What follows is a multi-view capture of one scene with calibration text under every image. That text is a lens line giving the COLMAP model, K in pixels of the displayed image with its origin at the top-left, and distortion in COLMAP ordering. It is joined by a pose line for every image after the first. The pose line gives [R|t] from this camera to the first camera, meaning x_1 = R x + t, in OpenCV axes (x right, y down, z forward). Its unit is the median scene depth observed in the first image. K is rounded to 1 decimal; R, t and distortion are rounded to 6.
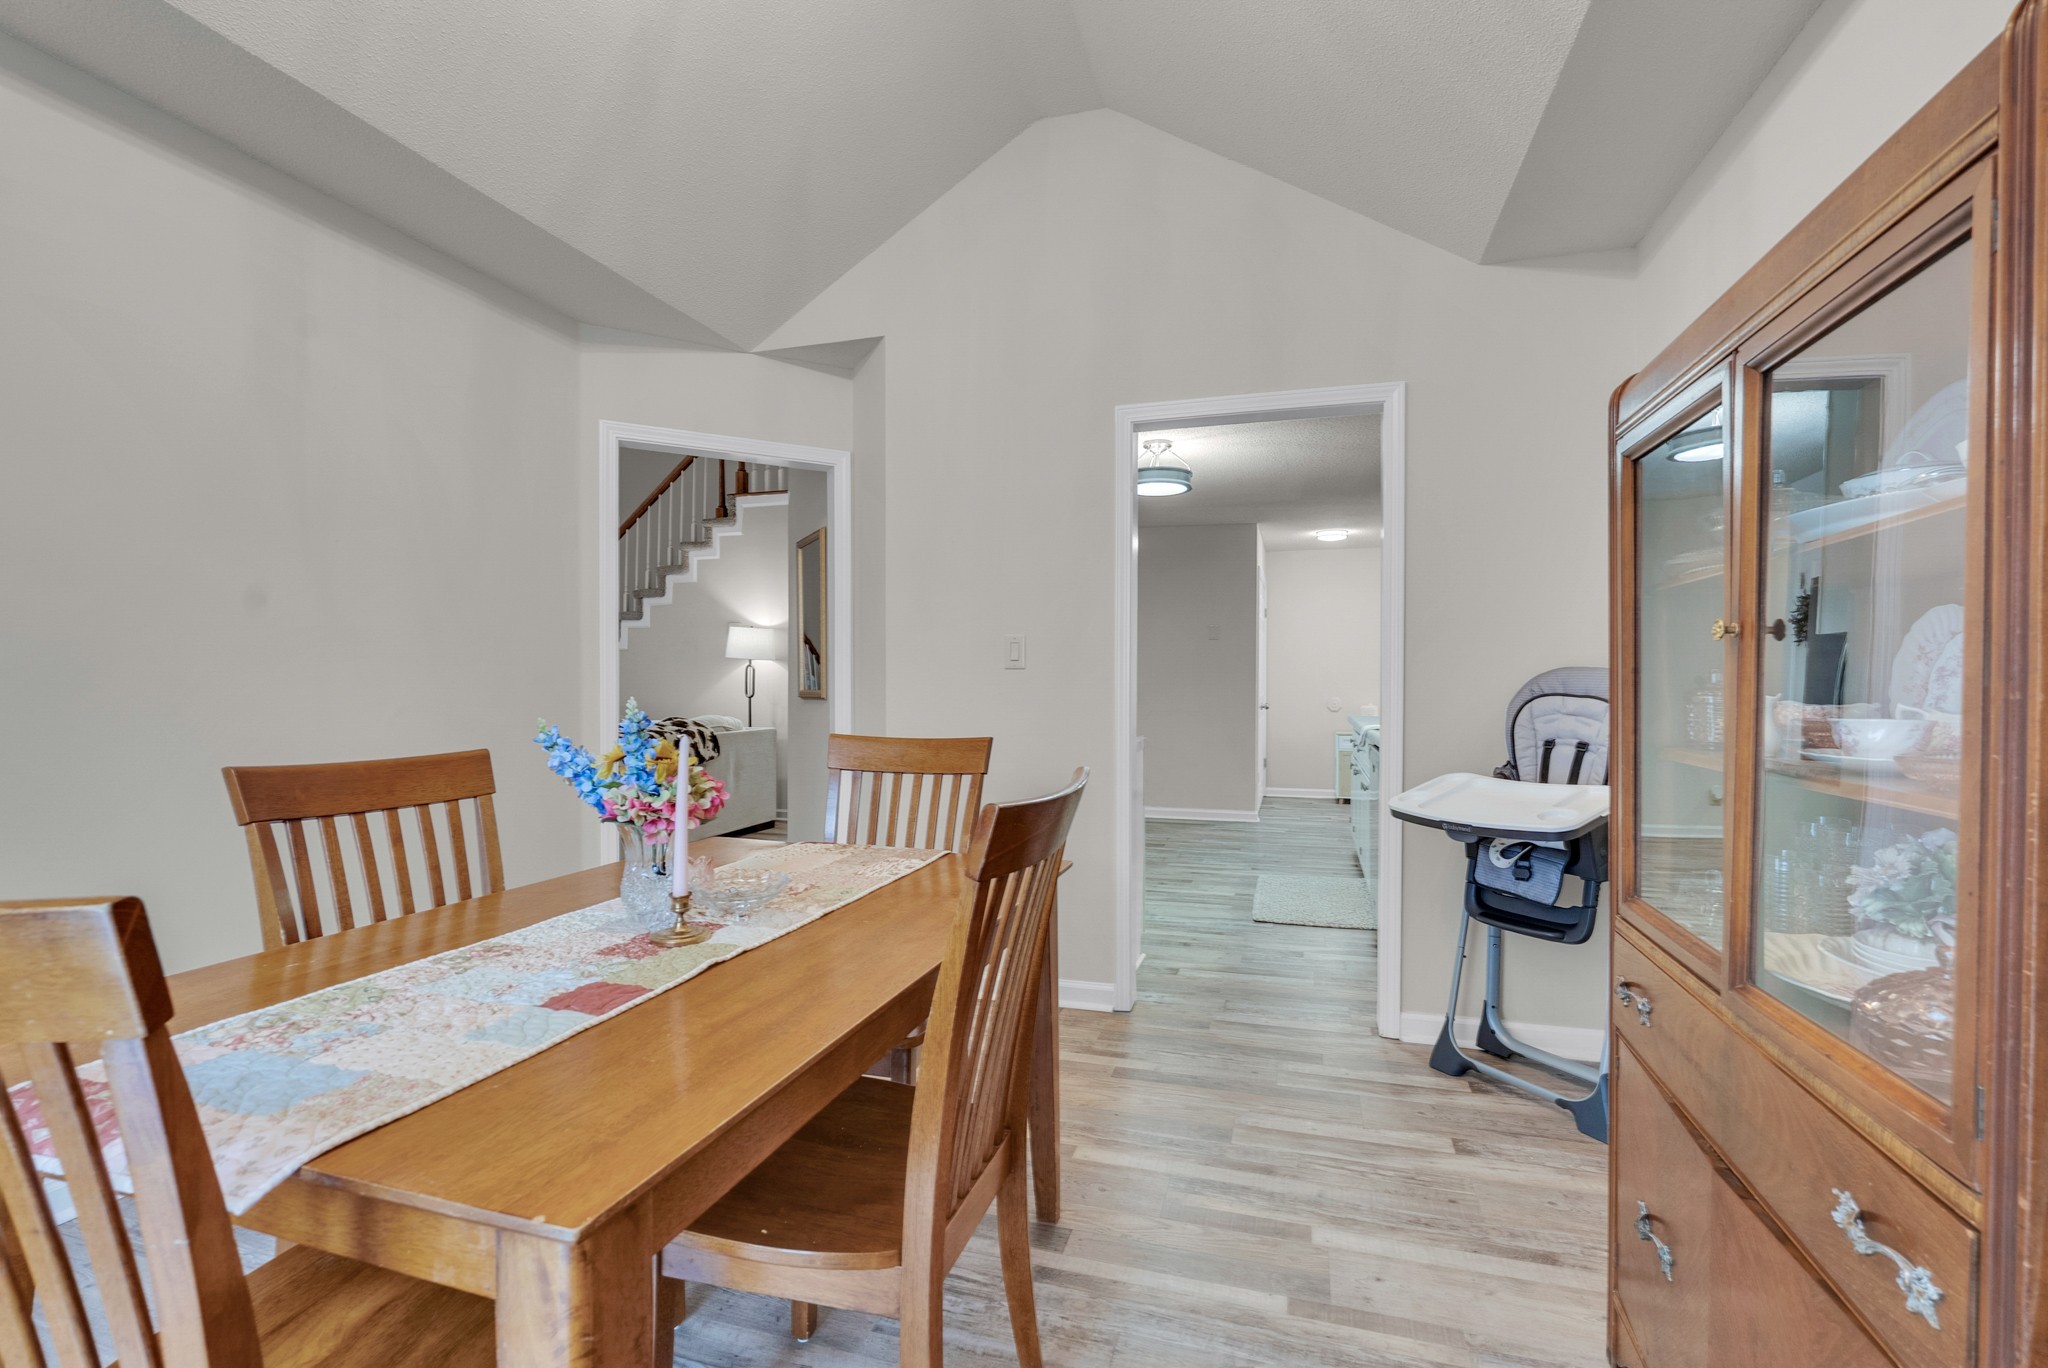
lens RADIAL K [[897.2, 0, 1028.7], [0, 897.2, 686.3], [0, 0, 1]] dist [-0.005549, -0.000510]
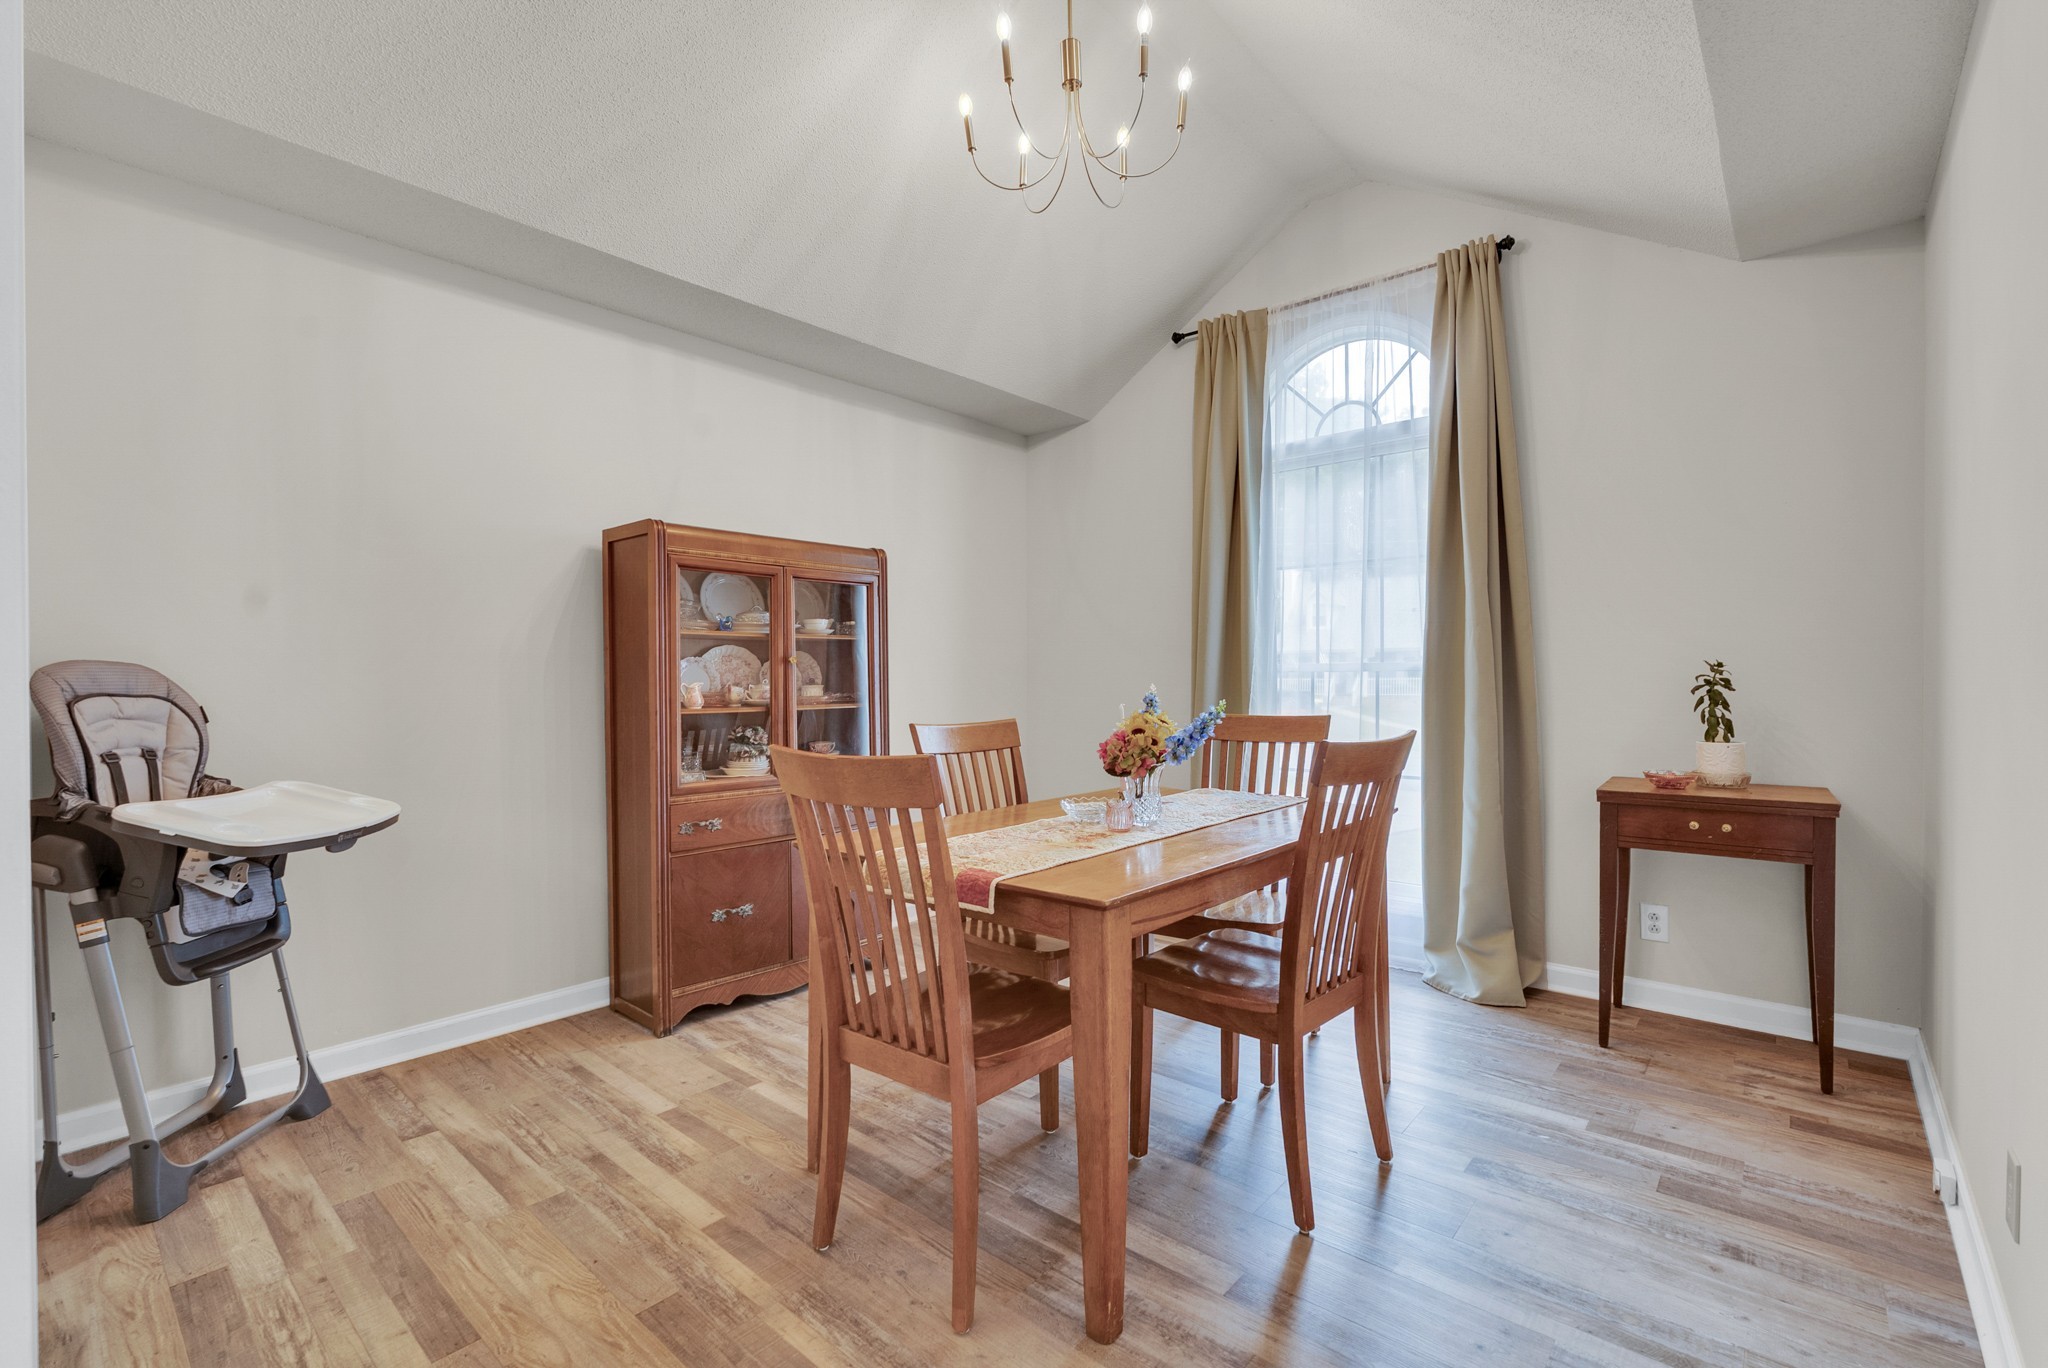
lens RADIAL K [[897.2, 0, 1024.9], [0, 897.2, 688.0], [0, 0, 1]] dist [-0.005549, -0.000510]
pose [[-0.911962, 0.001938, 0.410270, -0.570968], [0.007064, 0.999915, 0.010980, 0.000852], [-0.410214, 0.012912, -0.911898, 1.653473]]
